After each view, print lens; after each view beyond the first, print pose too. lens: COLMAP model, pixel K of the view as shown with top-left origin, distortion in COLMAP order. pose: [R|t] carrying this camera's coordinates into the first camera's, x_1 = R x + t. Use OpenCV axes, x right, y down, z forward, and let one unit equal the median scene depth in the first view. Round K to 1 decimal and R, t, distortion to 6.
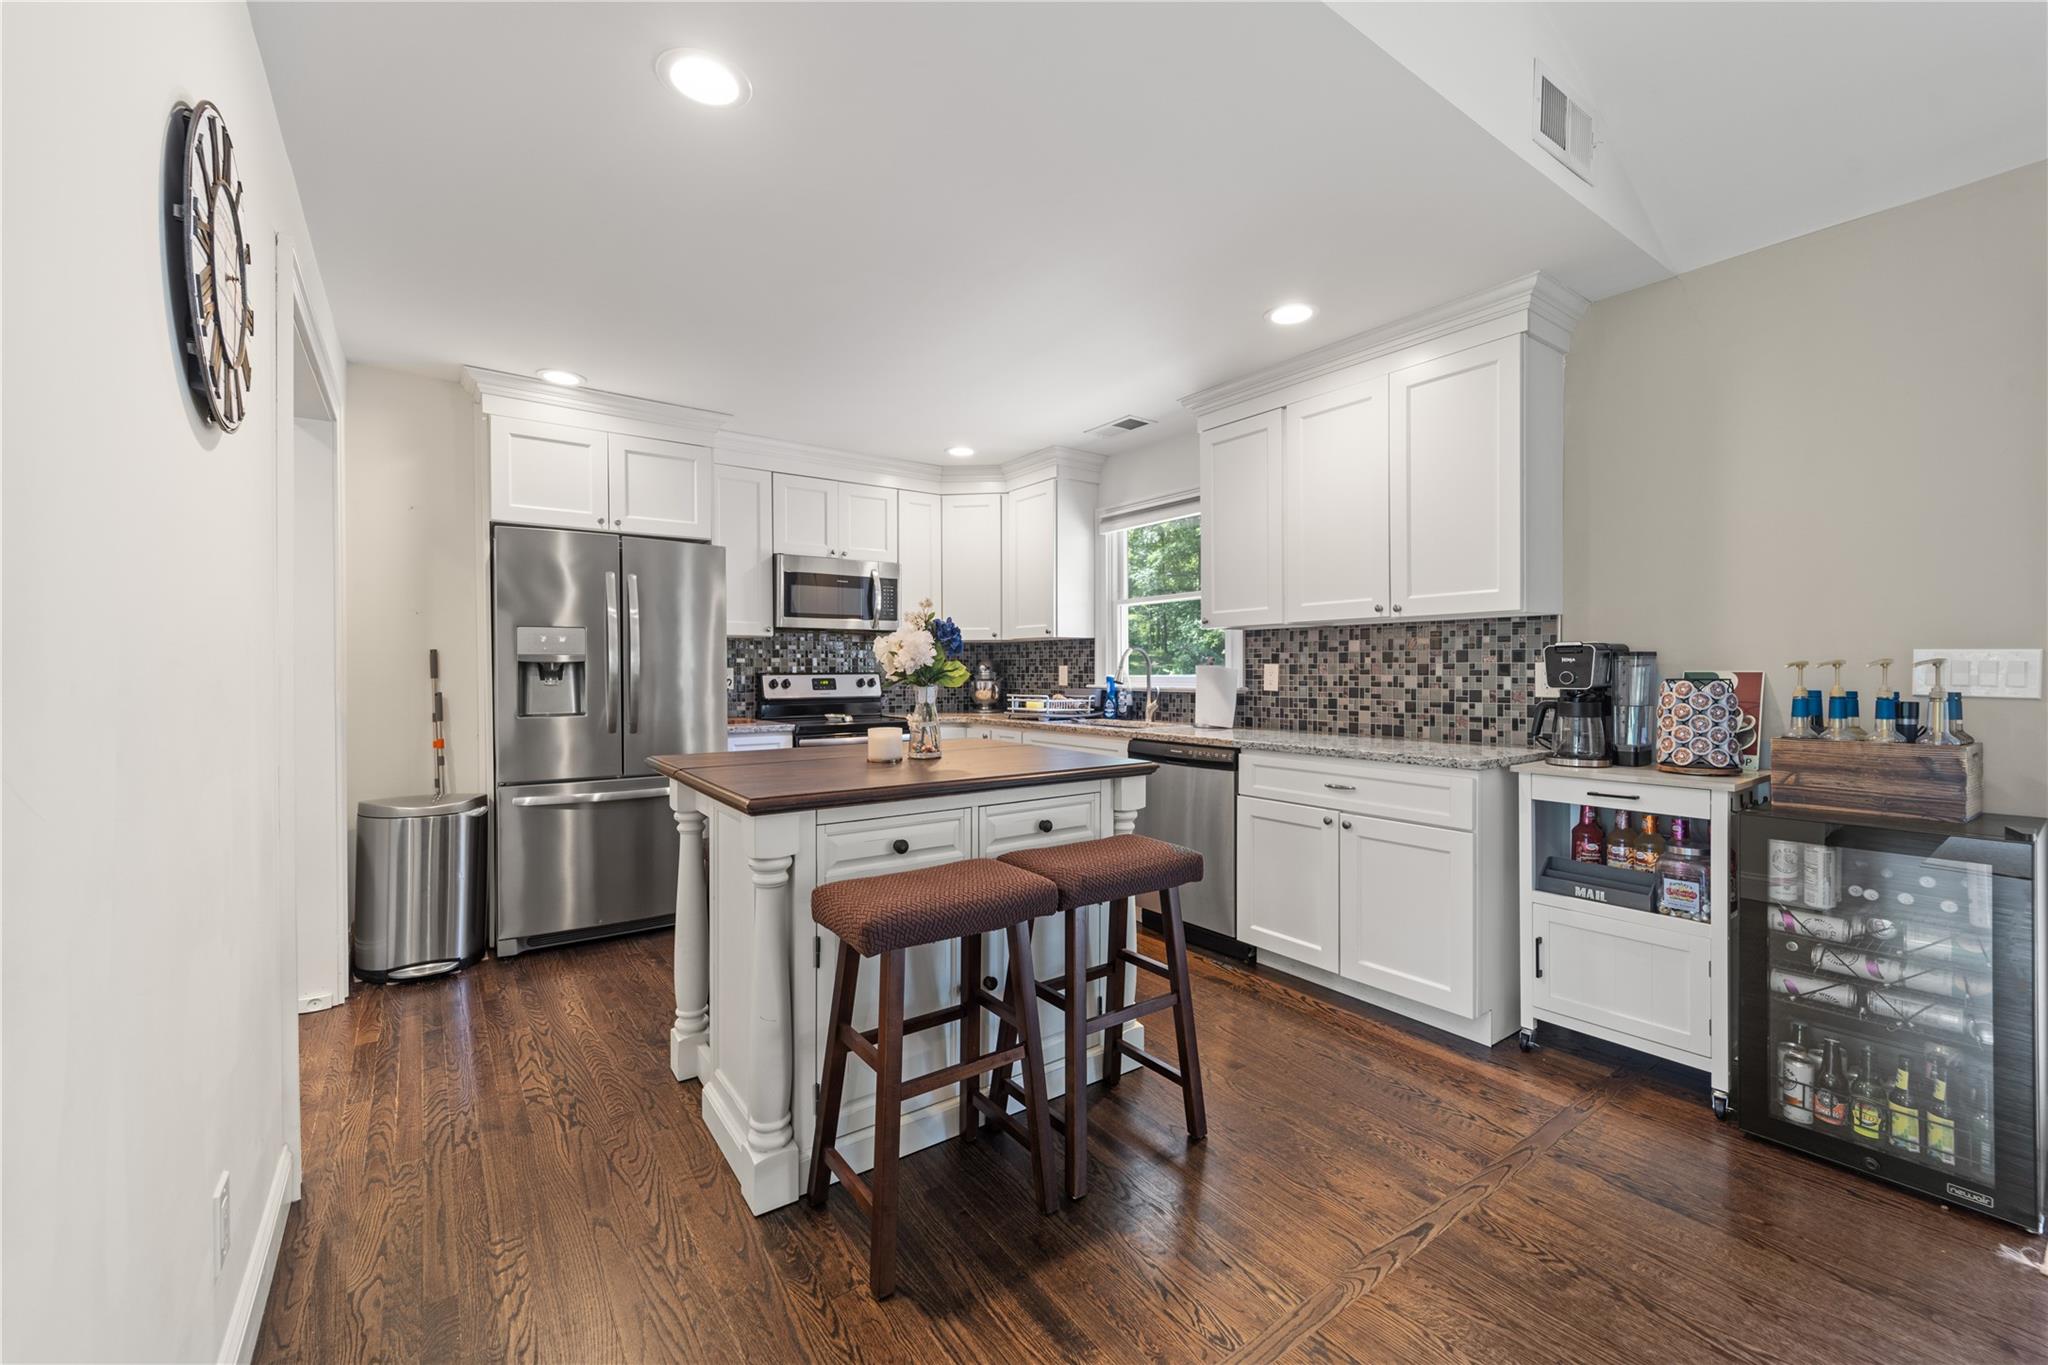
lens RADIAL K [[822.9, 0, 1038.2], [0, 822.9, 677.7], [0, 0, 1]] dist [-0.001074, -0.000305]
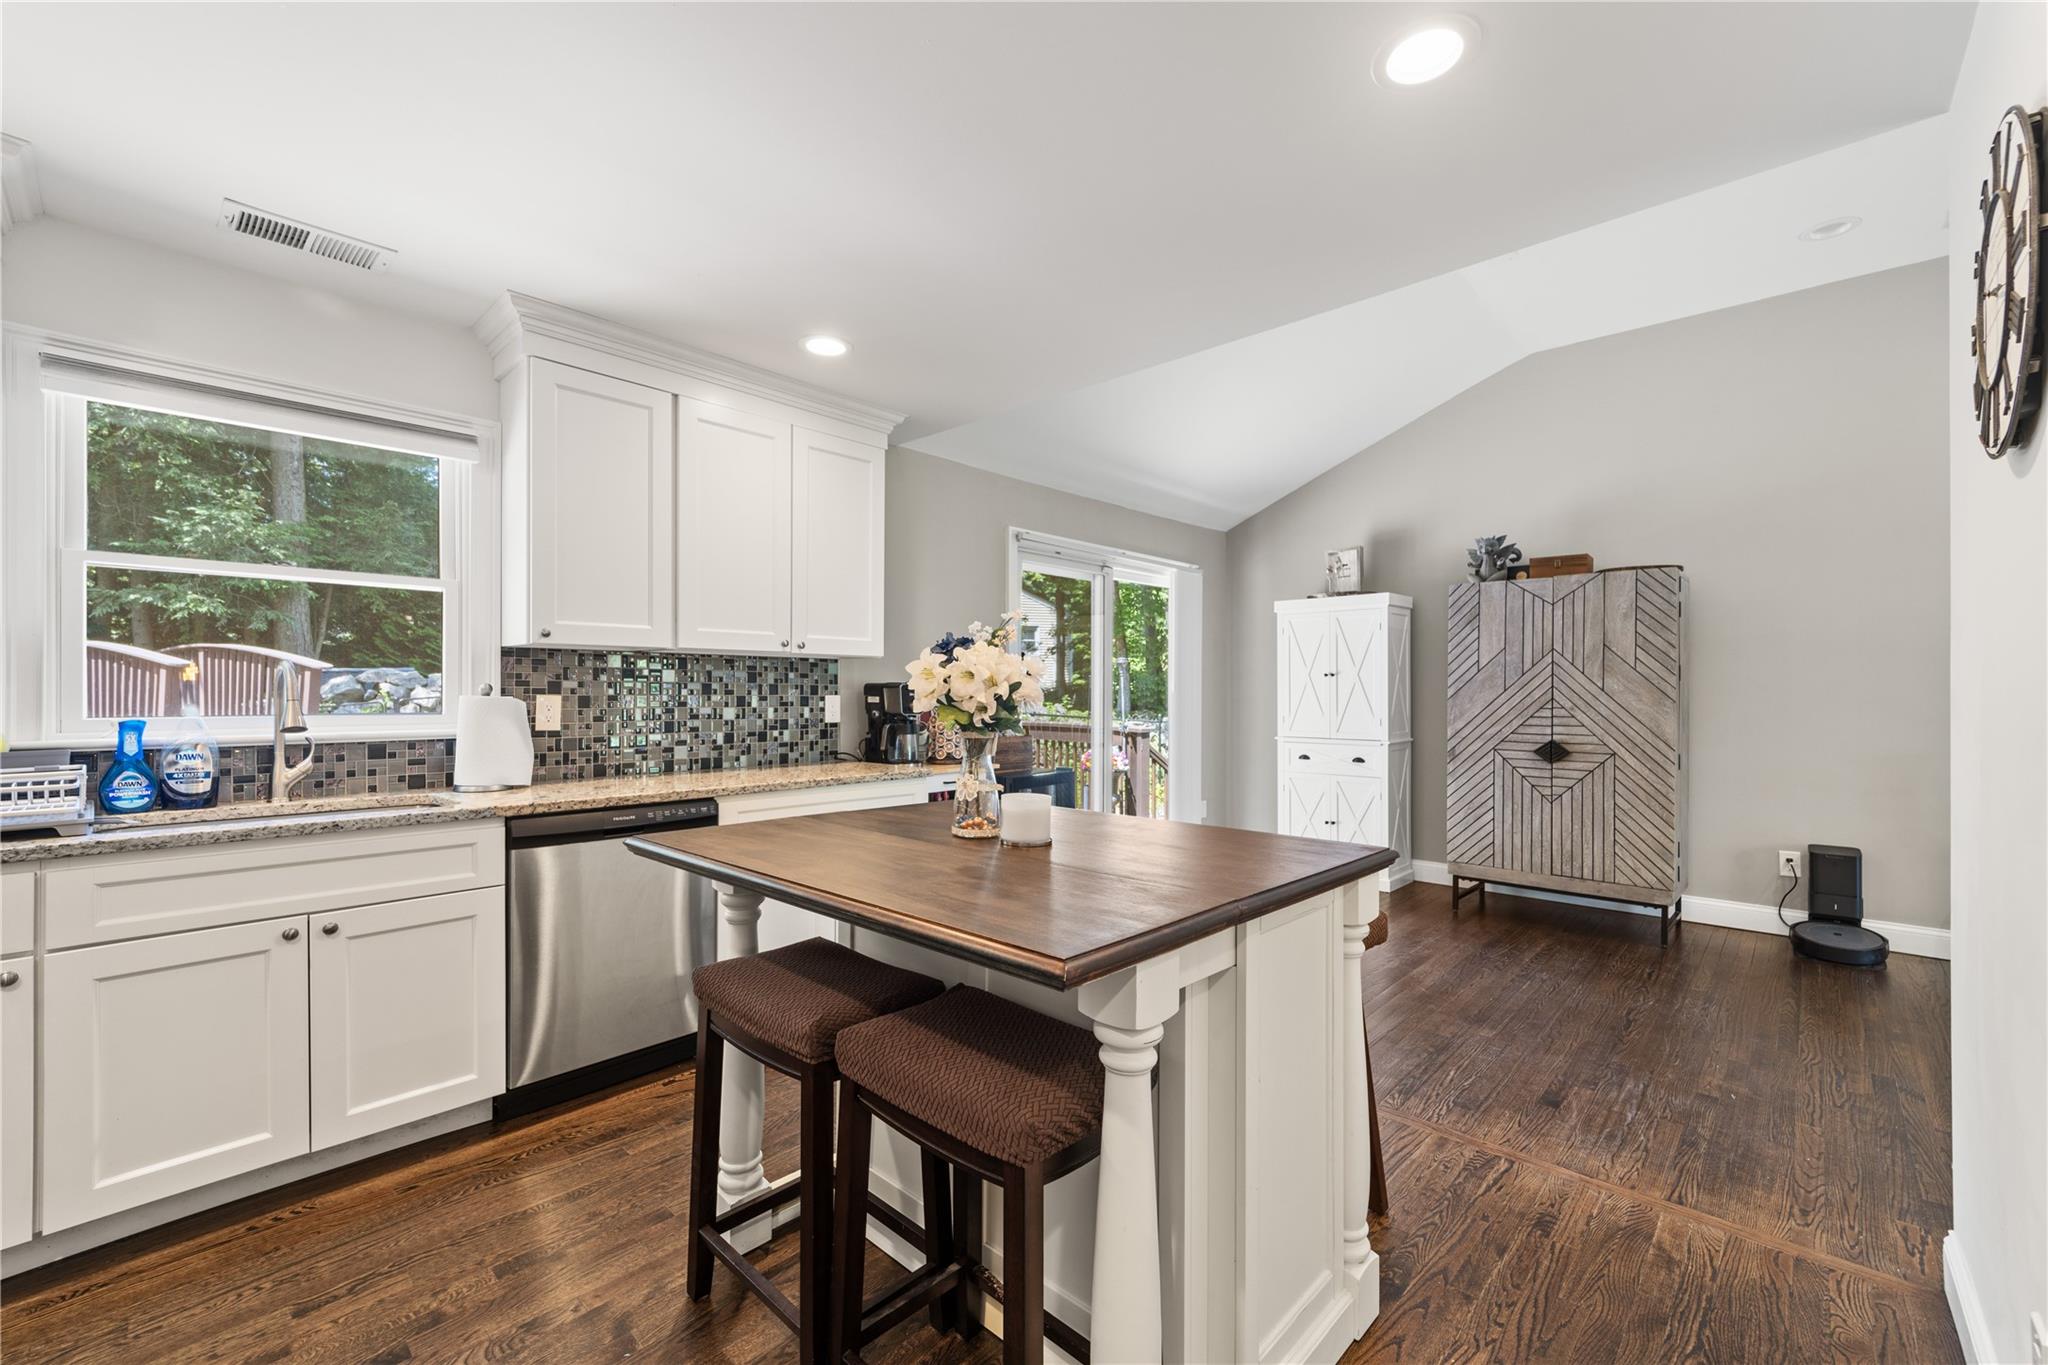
lens RADIAL K [[830.9, 0, 1033.0], [0, 830.9, 686.8], [0, 0, 1]] dist [0.014938, 0.000007]
pose [[-0.190248, 0.011933, 0.981664, -0.686573], [0.009852, 0.999899, -0.010245, -0.014869], [-0.981687, 0.007722, -0.190346, 0.893797]]
